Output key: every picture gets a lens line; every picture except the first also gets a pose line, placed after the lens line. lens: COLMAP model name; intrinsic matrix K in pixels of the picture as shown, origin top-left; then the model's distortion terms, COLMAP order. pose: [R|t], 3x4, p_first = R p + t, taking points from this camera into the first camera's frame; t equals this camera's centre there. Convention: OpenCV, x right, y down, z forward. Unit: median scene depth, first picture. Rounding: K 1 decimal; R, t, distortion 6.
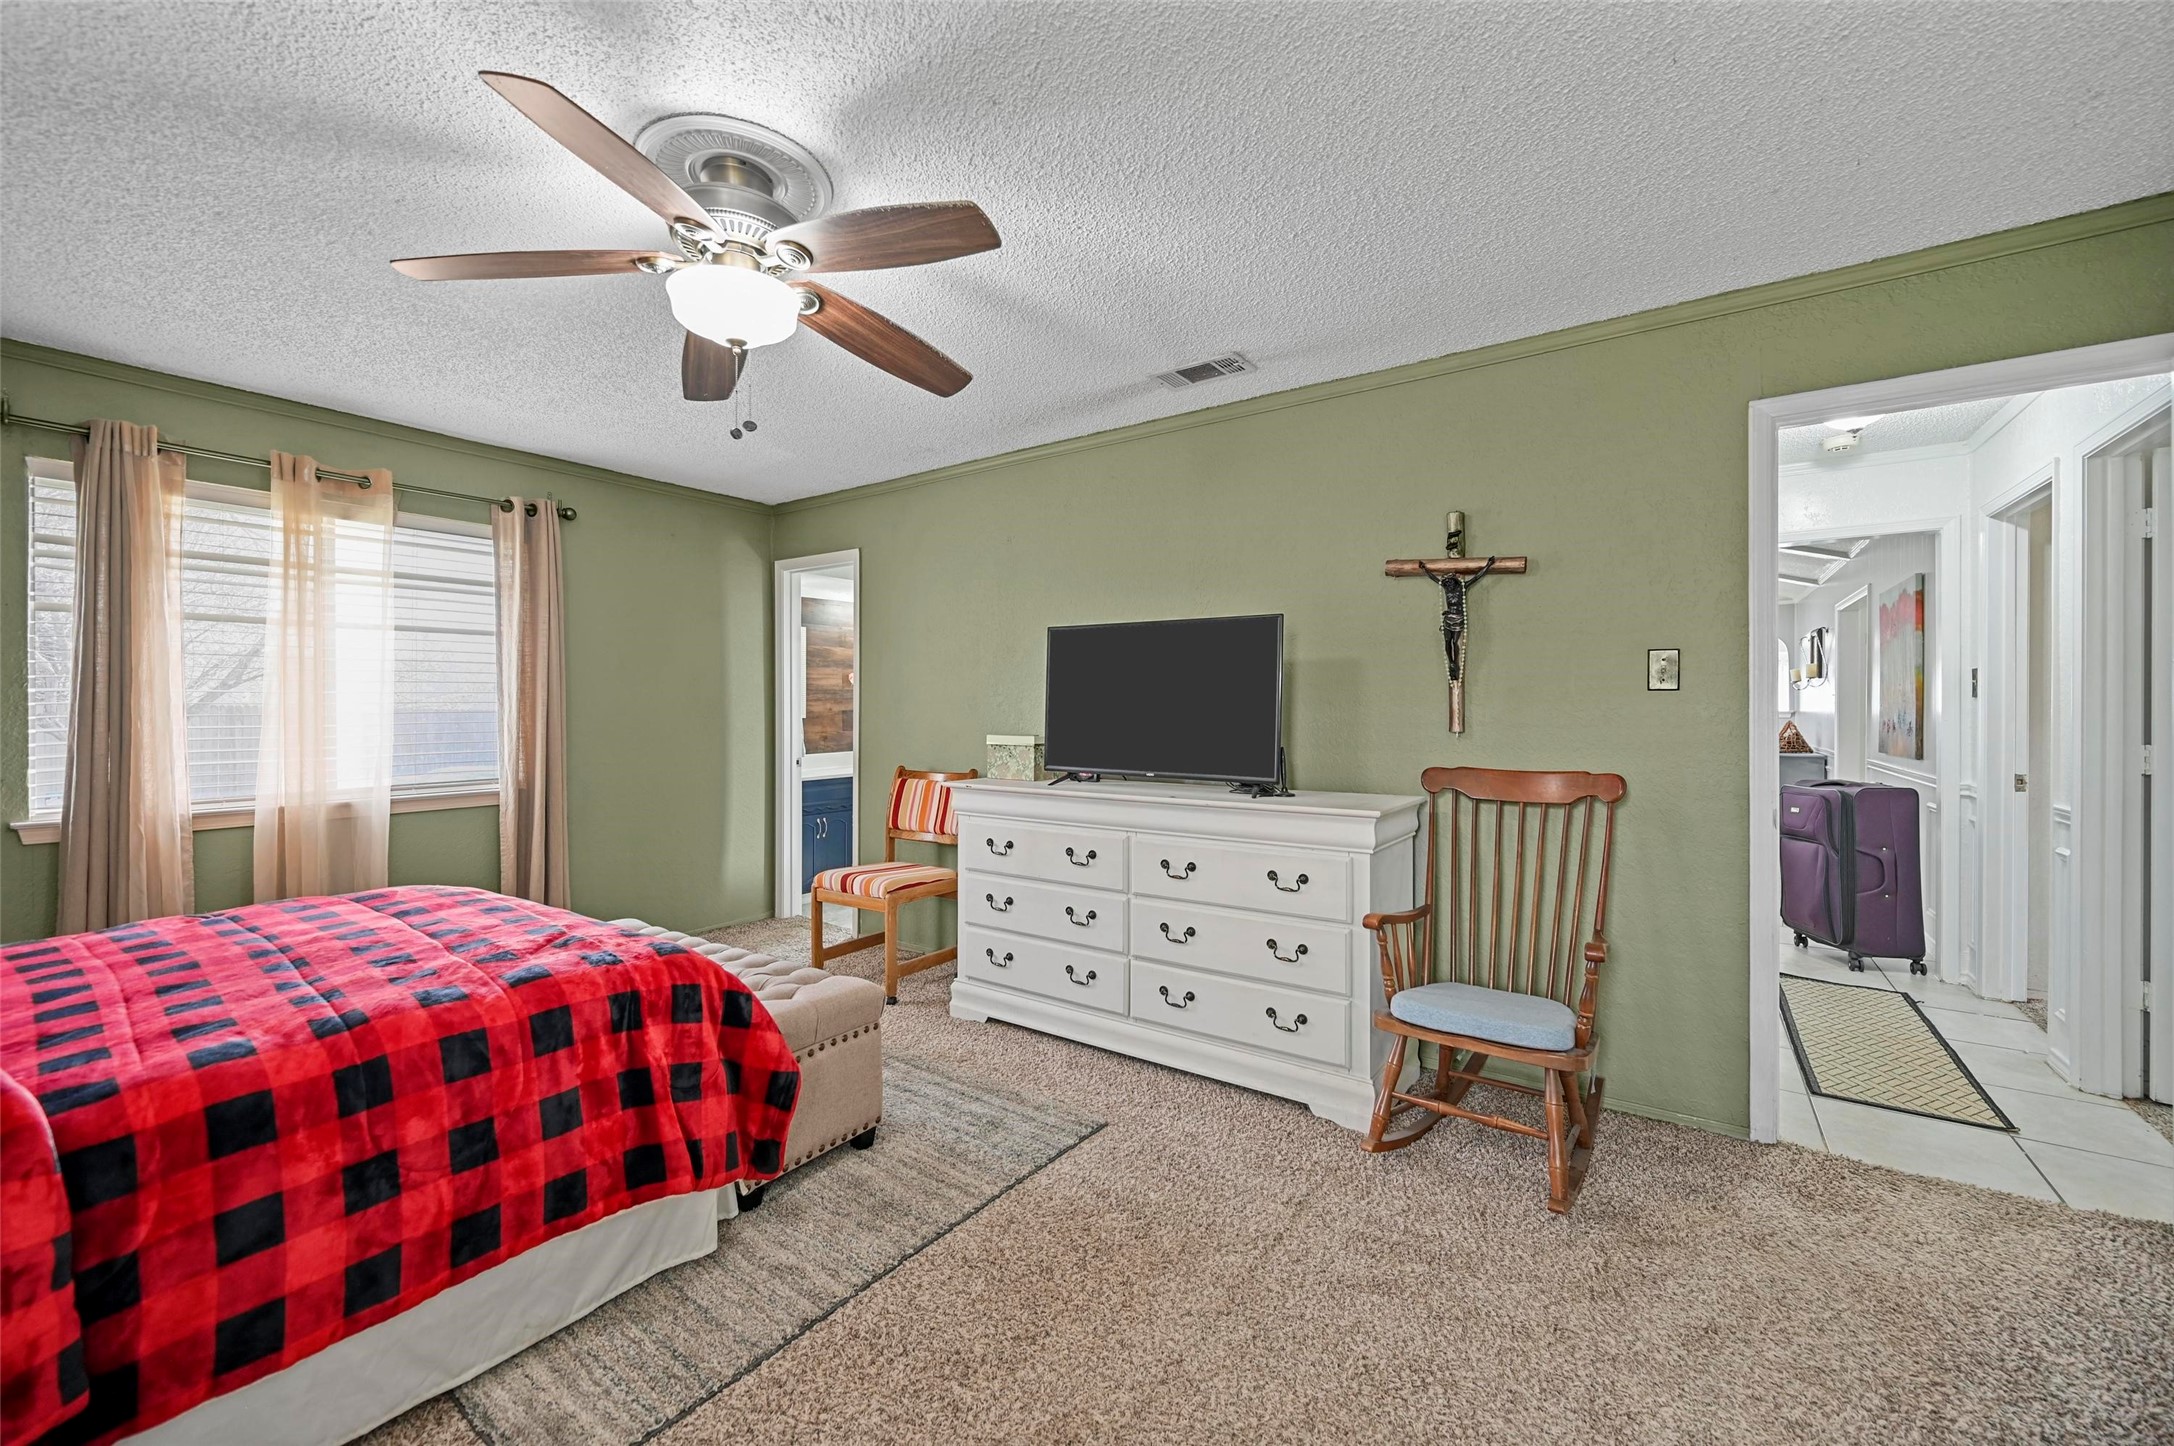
lens RADIAL K [[860.3, 0, 1076.2], [0, 860.3, 709.6], [0, 0, 1]] dist [-0.002199, 0.000217]
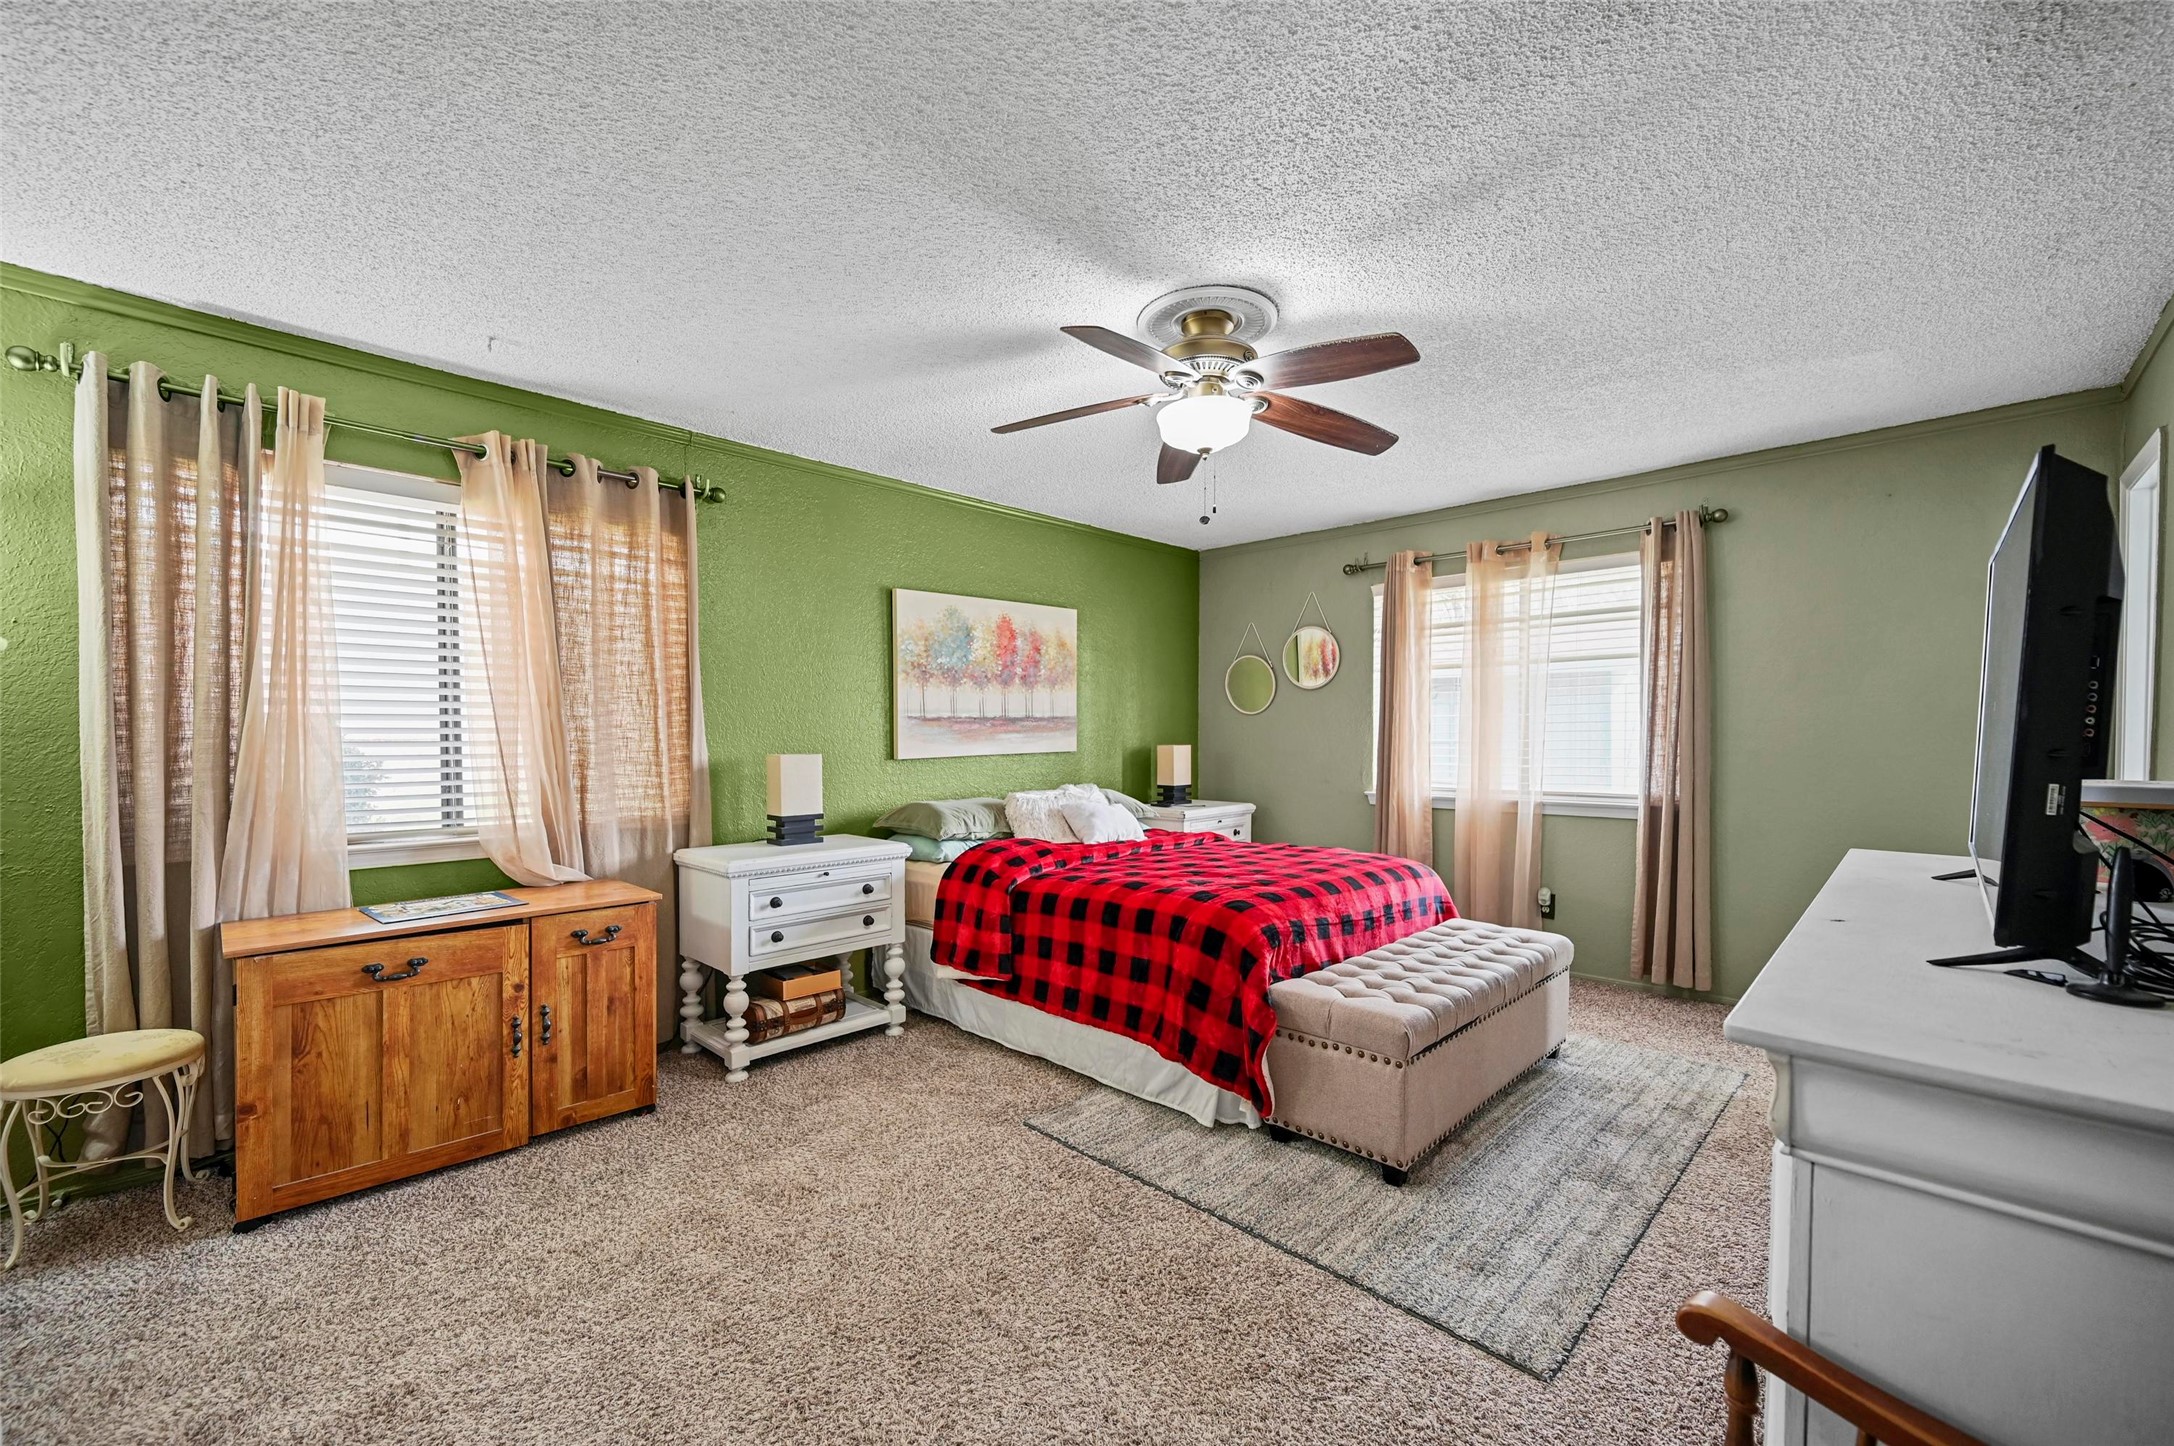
lens RADIAL K [[860.3, 0, 1072.9], [0, 860.3, 754.6], [0, 0, 1]] dist [-0.002199, 0.000217]
pose [[-0.167363, 0.028975, -0.985469, 0.763264], [0.001479, 0.999574, 0.029139, 0.000532], [0.985894, 0.003419, -0.167335, 0.822942]]
